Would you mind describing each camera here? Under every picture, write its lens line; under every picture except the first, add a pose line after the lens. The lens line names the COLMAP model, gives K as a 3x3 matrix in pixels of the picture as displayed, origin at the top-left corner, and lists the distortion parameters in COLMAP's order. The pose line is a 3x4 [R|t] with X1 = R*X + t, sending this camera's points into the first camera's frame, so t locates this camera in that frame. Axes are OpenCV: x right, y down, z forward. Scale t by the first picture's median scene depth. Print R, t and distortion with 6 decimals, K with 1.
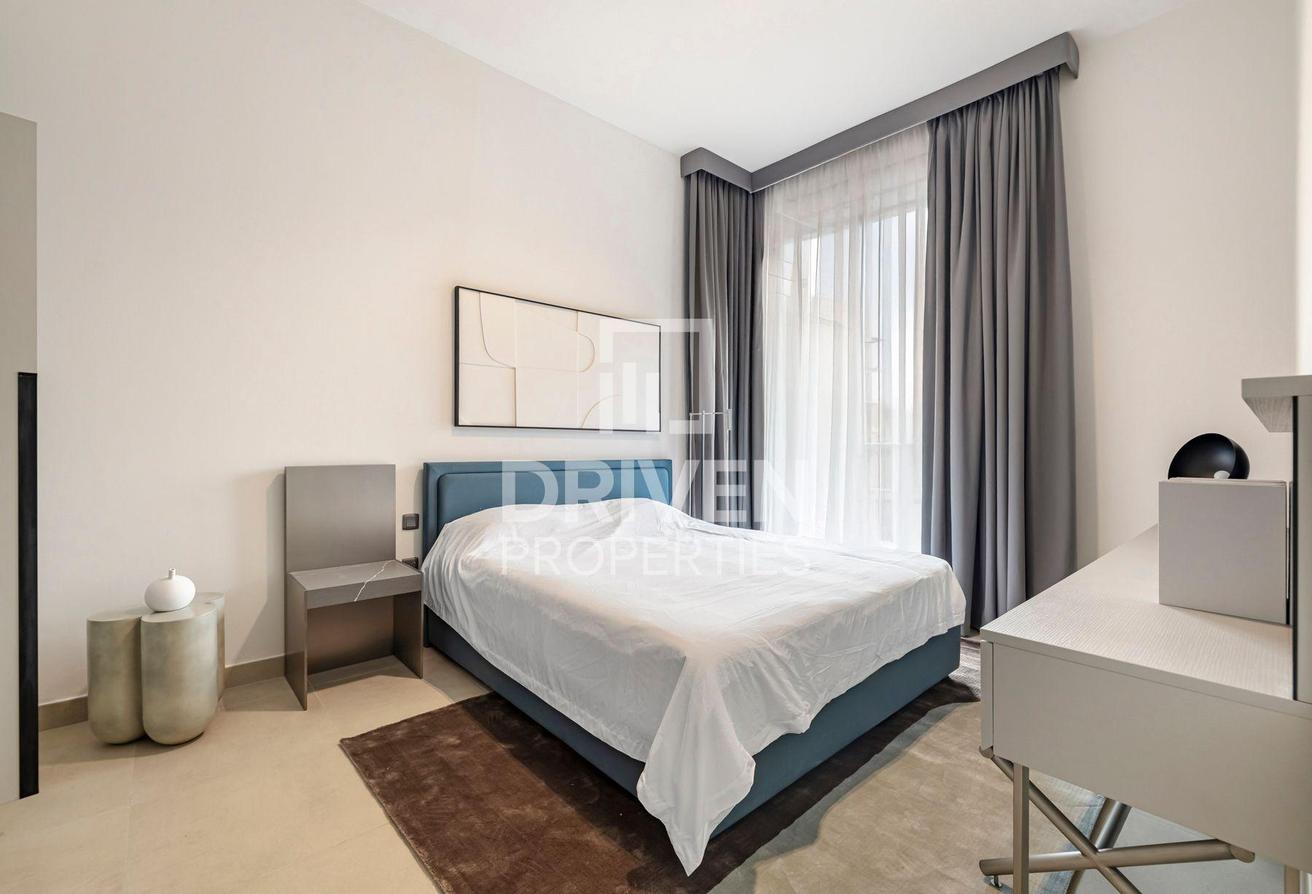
lens RADIAL K [[556.4, 0, 652.9], [0, 556.4, 433.7], [0, 0, 1]] dist [0.000503, 0.000005]
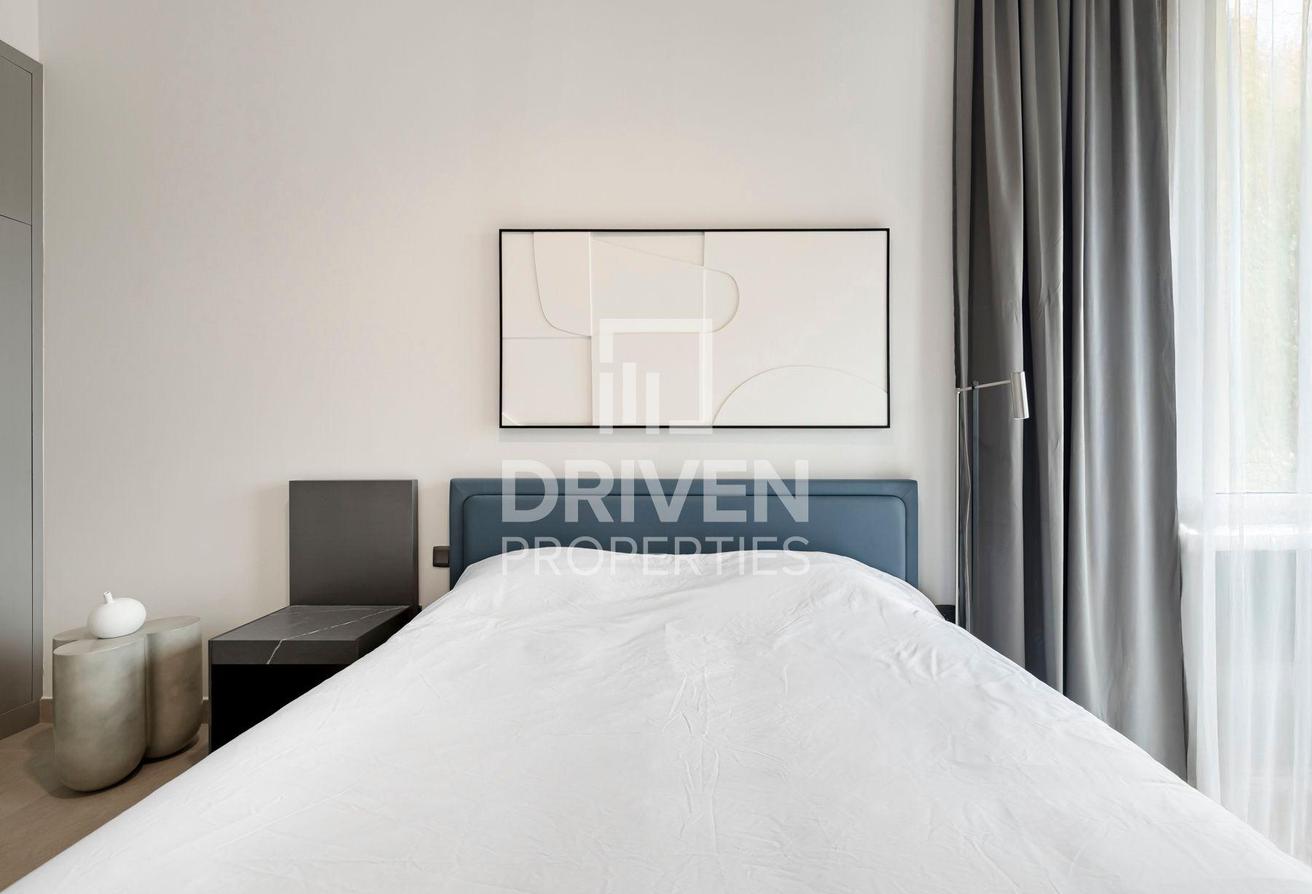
lens RADIAL K [[561.5, 0, 656.0], [0, 561.5, 447.0], [0, 0, 1]] dist [-0.000286, -0.000092]
pose [[0.734699, -0.005301, -0.678373, 0.290163], [0.018279, 0.999761, 0.011985, 0.006252], [0.678147, -0.021205, 0.734620, 0.635782]]
